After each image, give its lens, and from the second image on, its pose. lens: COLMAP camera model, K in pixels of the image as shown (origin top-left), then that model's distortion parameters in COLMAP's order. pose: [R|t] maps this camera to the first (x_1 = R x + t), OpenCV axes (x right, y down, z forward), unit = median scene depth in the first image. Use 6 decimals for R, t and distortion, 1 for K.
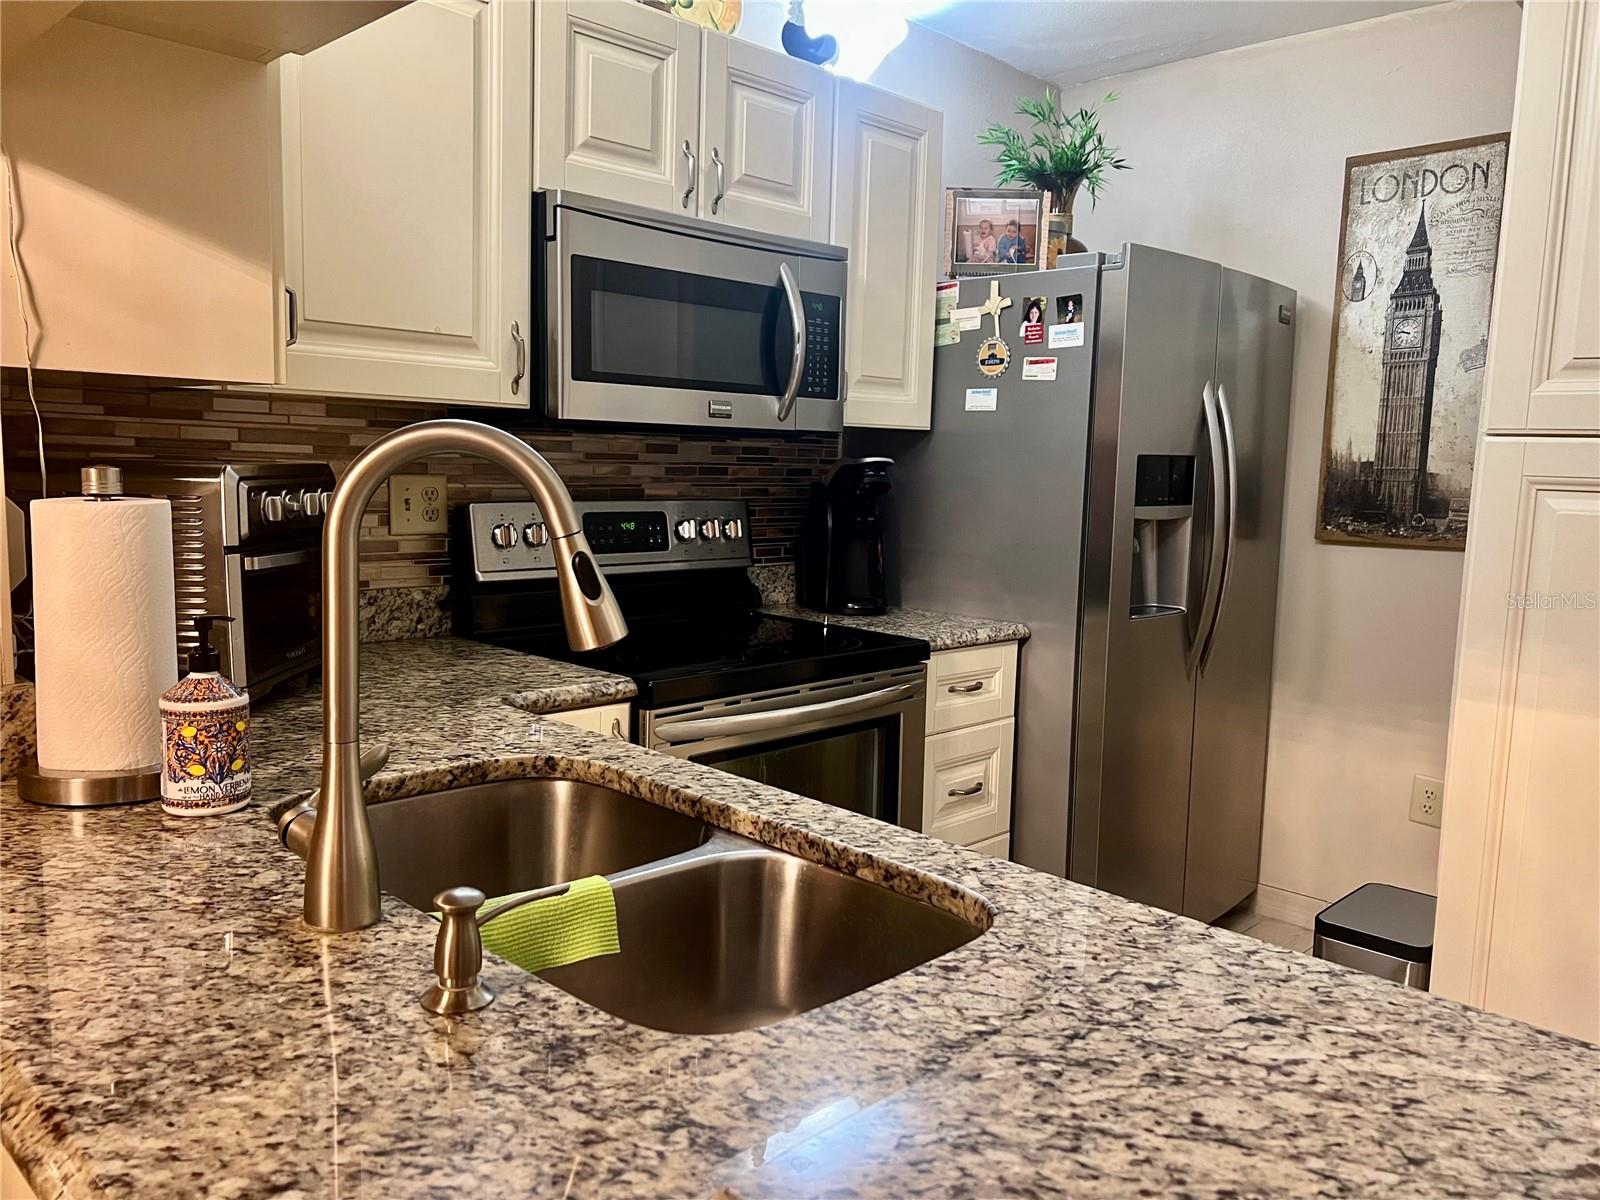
lens RADIAL K [[1212.1, 0, 813.8], [0, 1212.1, 606.4], [0, 0, 1]] dist [0.068392, -0.094332]
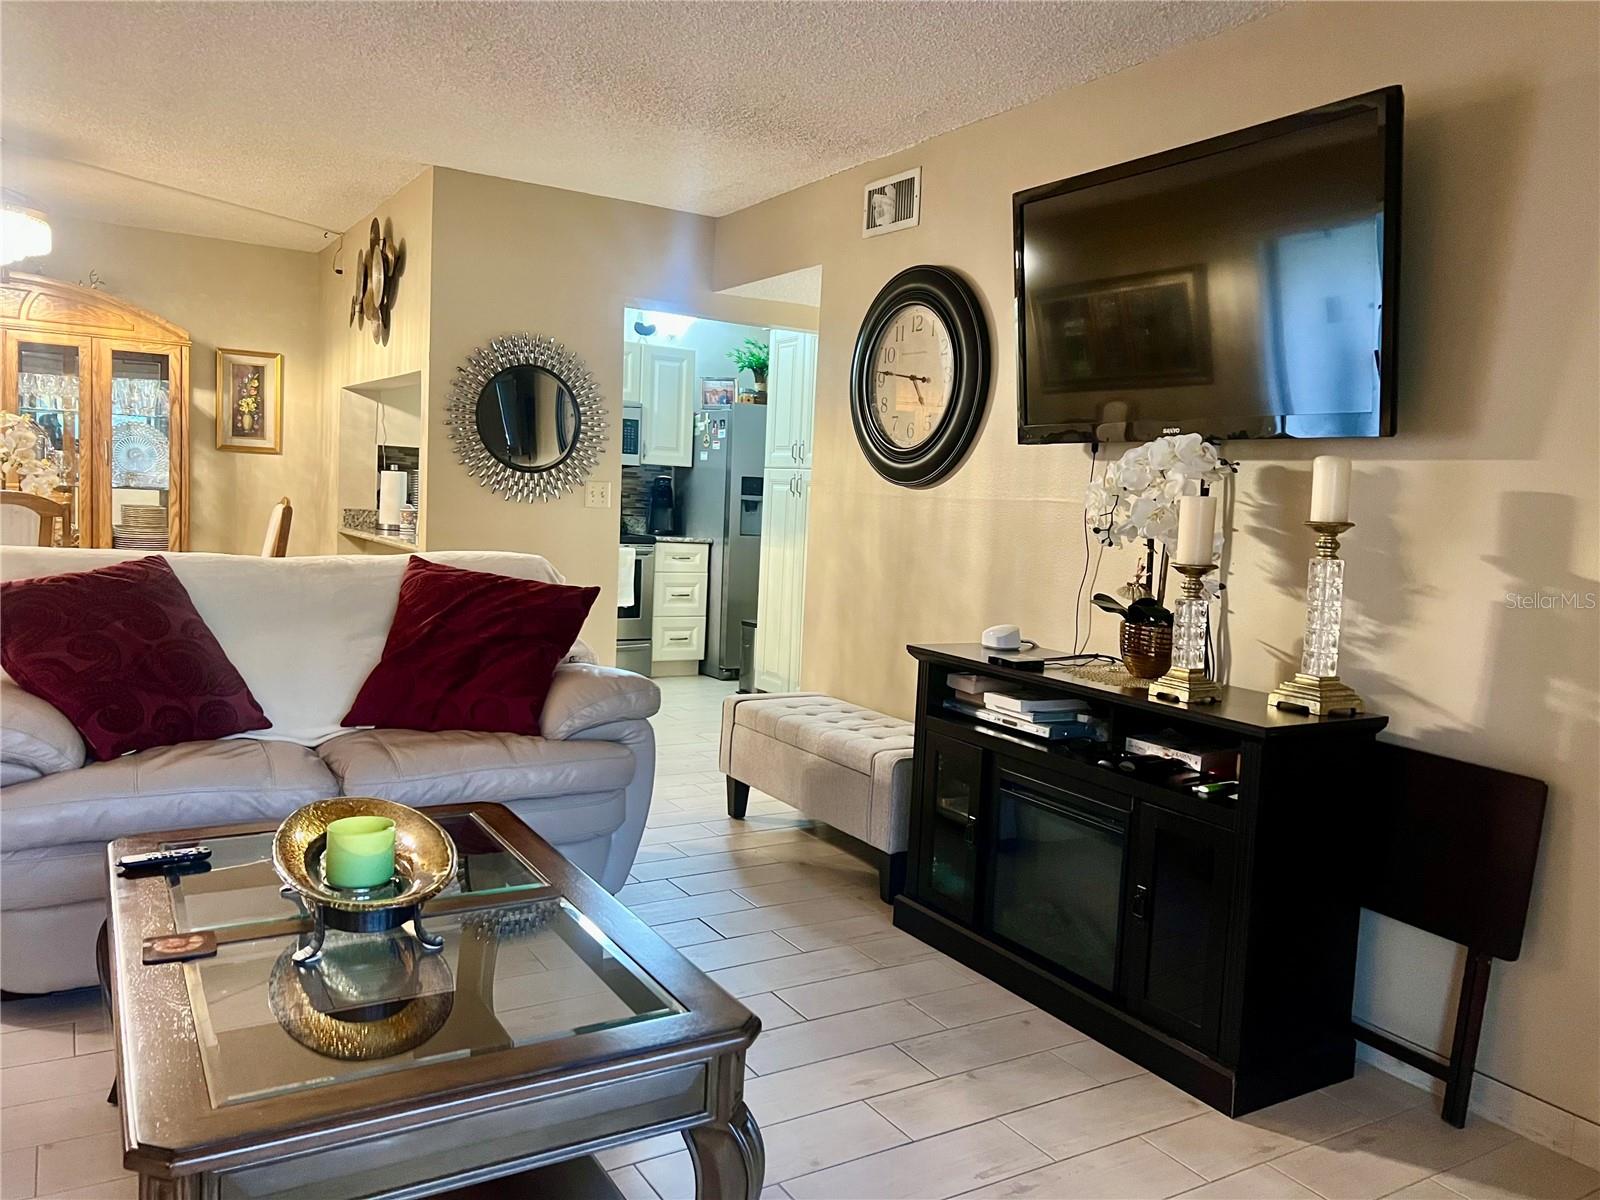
lens RADIAL K [[1184.4, 0, 822.6], [0, 1184.4, 593.3], [0, 0, 1]] dist [0.047405, -0.078594]
pose [[0.972757, 0.038400, -0.228623, 1.062608], [-0.050946, 0.997487, -0.049228, 0.263840], [0.226159, 0.059534, 0.972269, -1.557842]]
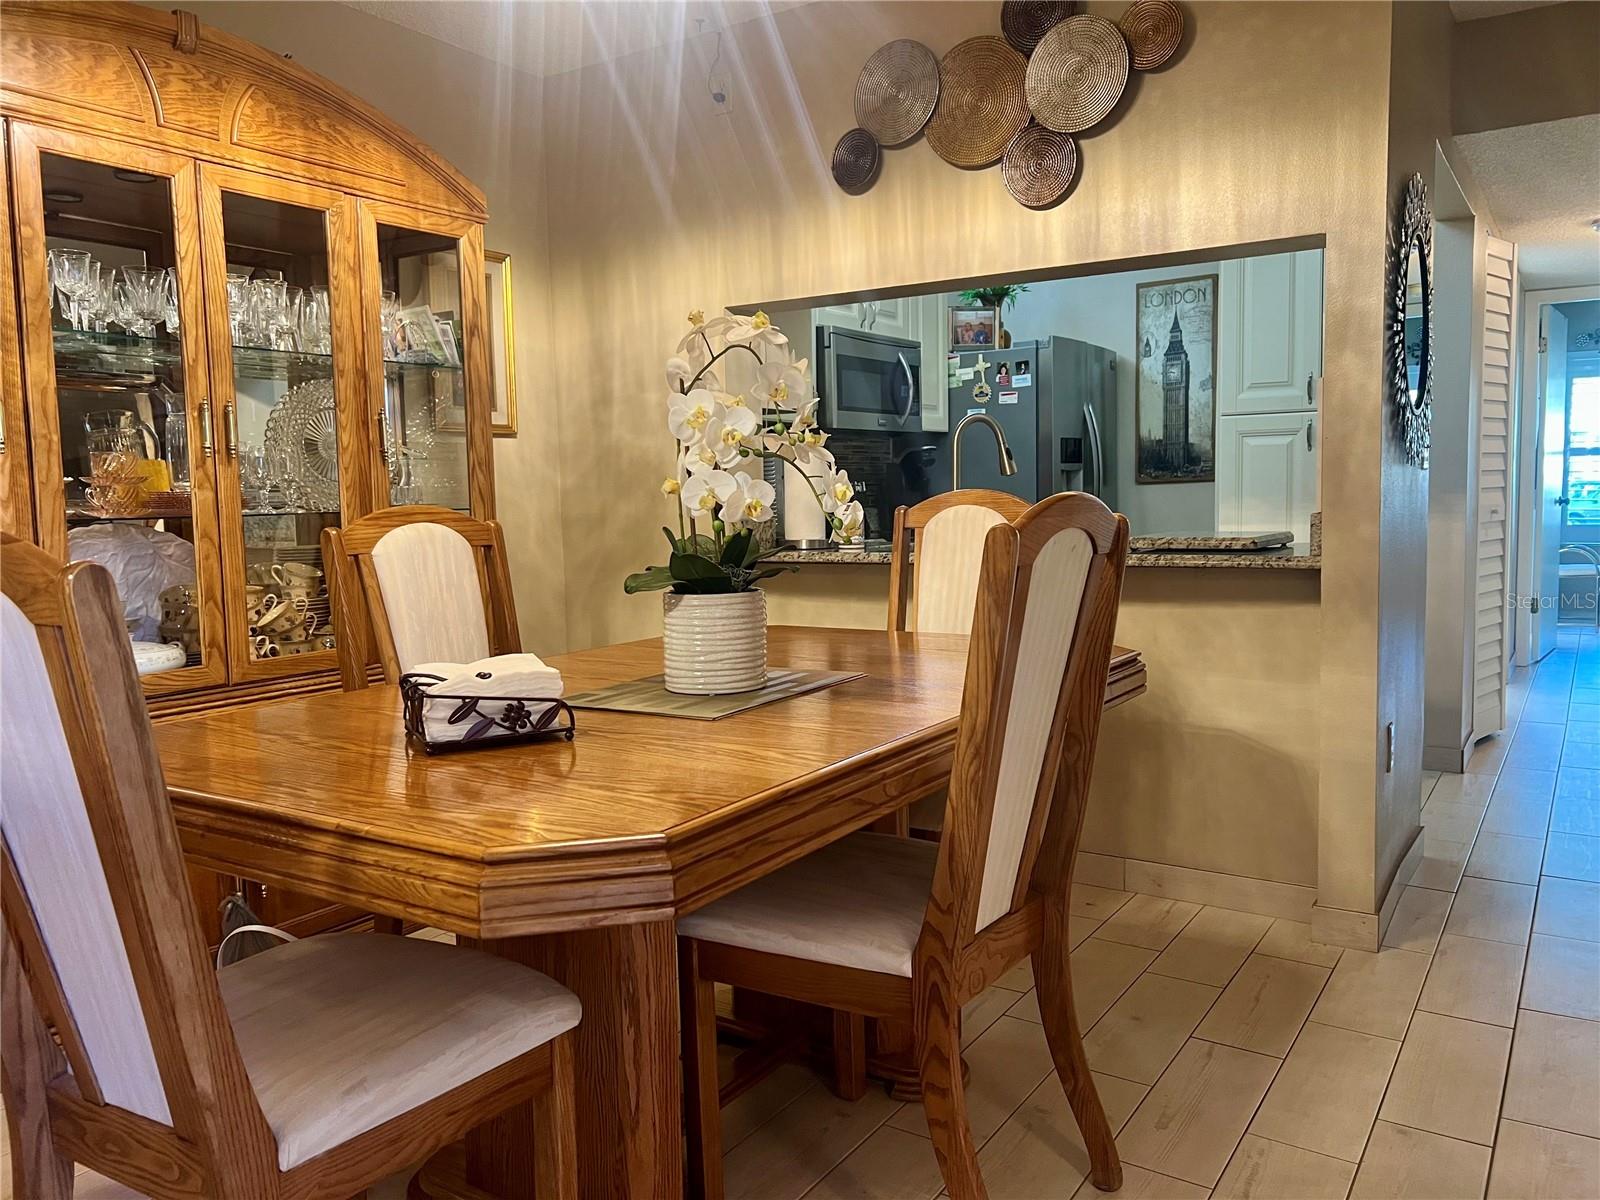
lens RADIAL K [[1212.1, 0, 813.8], [0, 1212.1, 606.4], [0, 0, 1]] dist [0.068392, -0.094332]
pose [[0.978374, -0.072002, 0.193908, -0.543876], [0.078376, 0.996600, -0.025391, 0.172735], [-0.191421, 0.040040, 0.980691, -0.886949]]
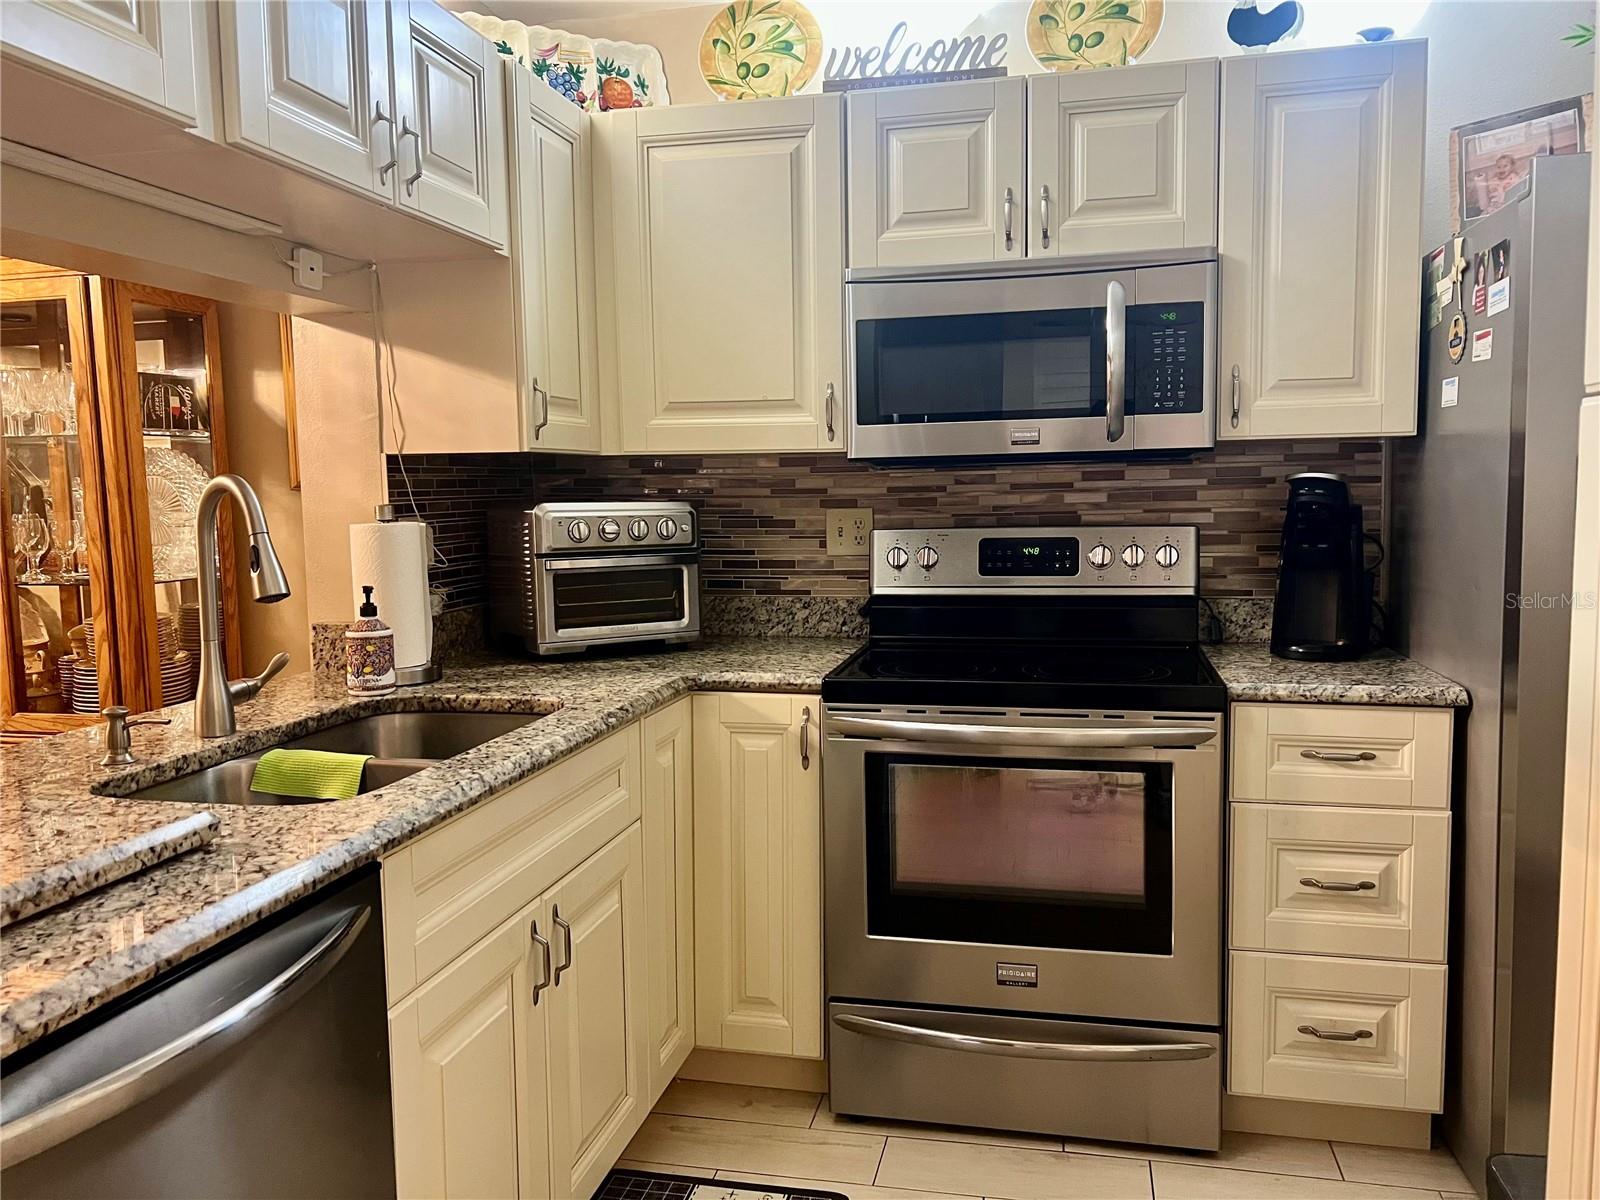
lens RADIAL K [[1211.8, 0, 805.4], [0, 1211.8, 596.9], [0, 0, 1]] dist [0.044349, -0.060647]
pose [[0.523415, 0.038400, -0.851212, 0.620174], [-0.074851, 0.997194, -0.001041, -0.010209], [0.848784, 0.064259, 0.524821, 0.271990]]
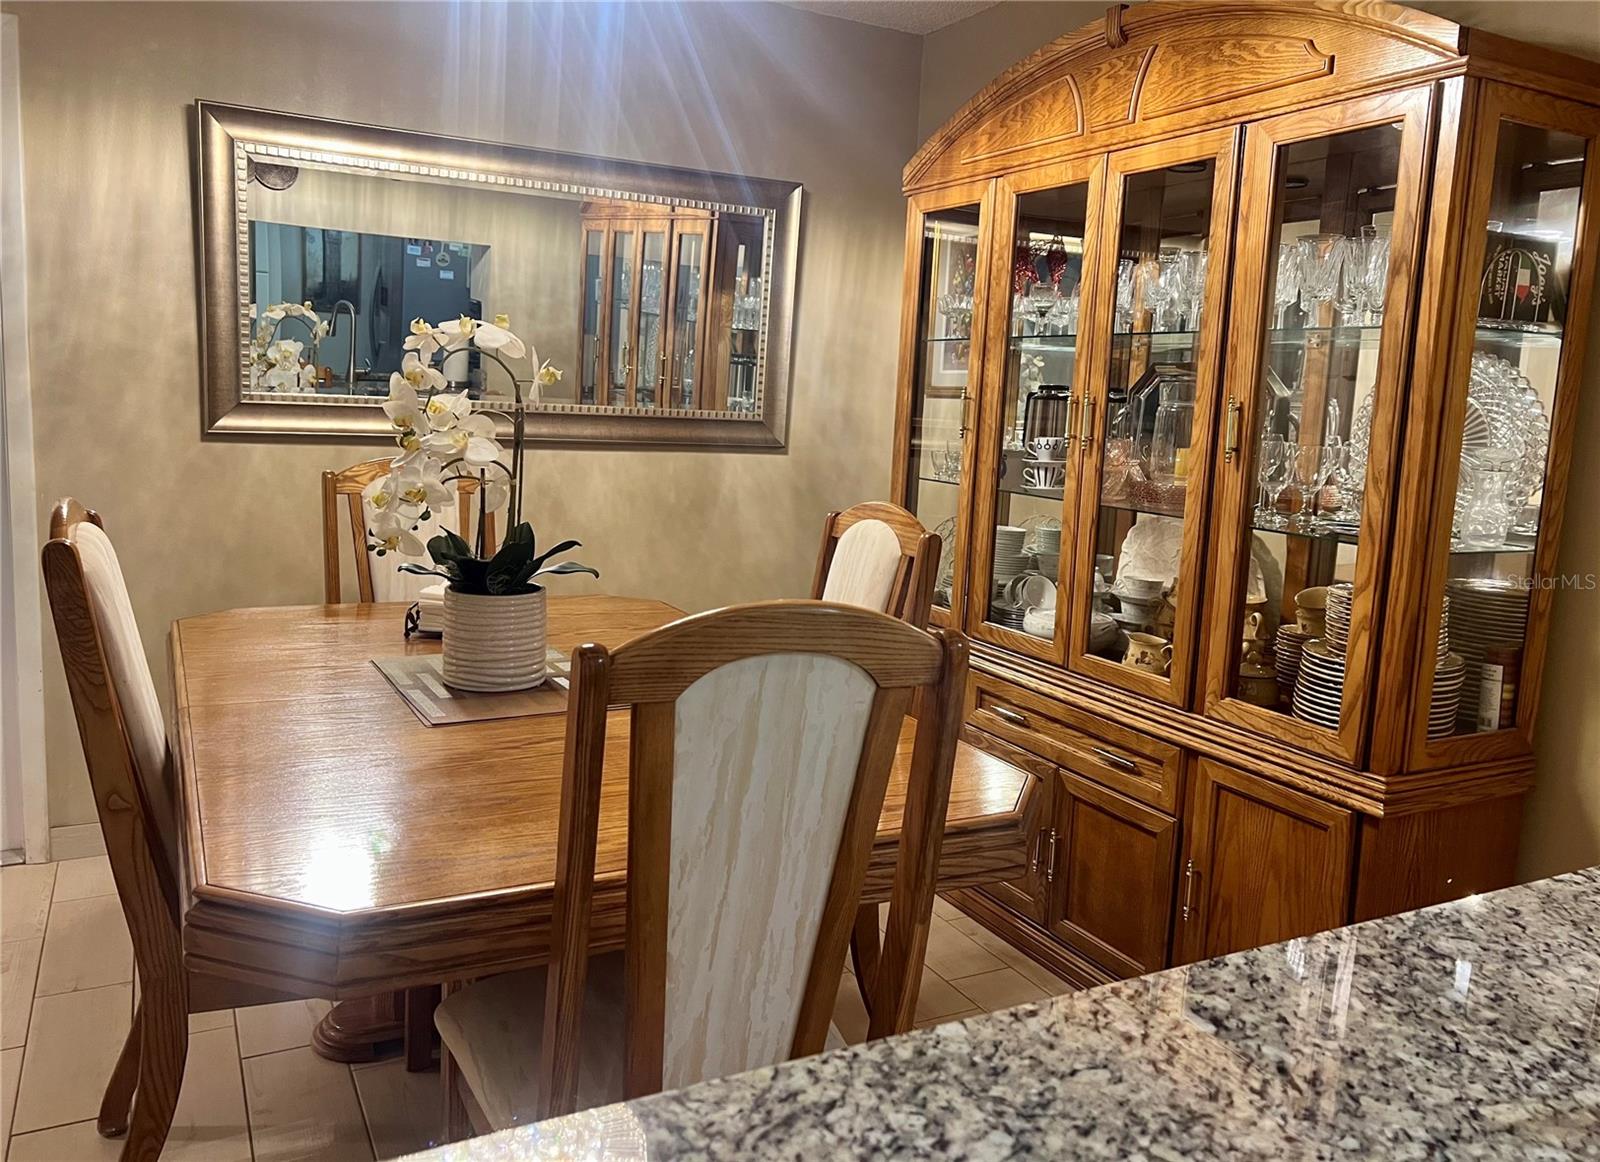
lens RADIAL K [[1213.0, 0, 798.7], [0, 1213.0, 574.1], [0, 0, 1]] dist [-0.003314, -0.000645]
pose [[-0.306918, 0.095665, -0.946916, 0.168649], [-0.174482, 0.972417, 0.154796, -0.012555], [0.935605, 0.212729, -0.281760, 0.193761]]
